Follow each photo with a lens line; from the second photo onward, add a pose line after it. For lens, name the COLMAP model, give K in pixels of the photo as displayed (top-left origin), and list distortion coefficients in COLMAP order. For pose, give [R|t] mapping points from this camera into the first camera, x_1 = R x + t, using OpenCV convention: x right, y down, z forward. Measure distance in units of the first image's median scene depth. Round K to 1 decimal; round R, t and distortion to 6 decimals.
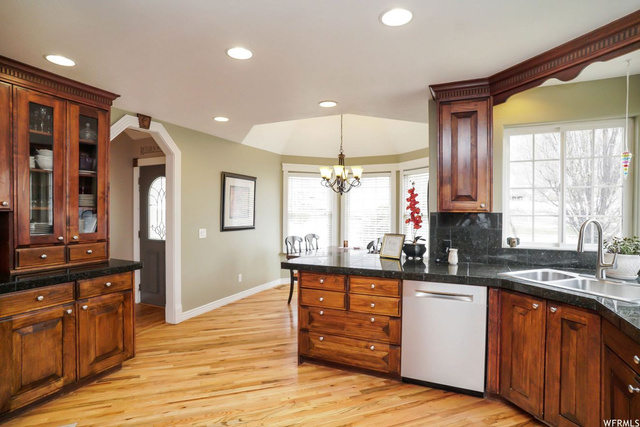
lens RADIAL K [[336.4, 0, 320.1], [0, 336.4, 214.2], [0, 0, 1]] dist [-0.015847, 0.005871]
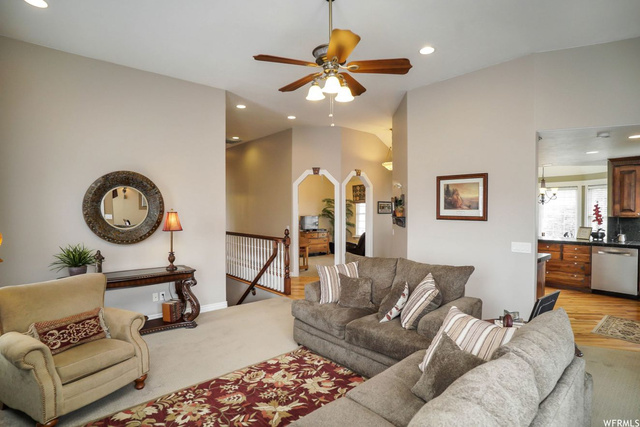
lens RADIAL K [[336.4, 0, 316.7], [0, 336.4, 214.5], [0, 0, 1]] dist [-0.015847, 0.005871]
pose [[0.913663, -0.000028, -0.406473, -0.513098], [0.005440, 0.999911, 0.012159, -0.057517], [0.406436, -0.013321, 0.913582, -1.732864]]
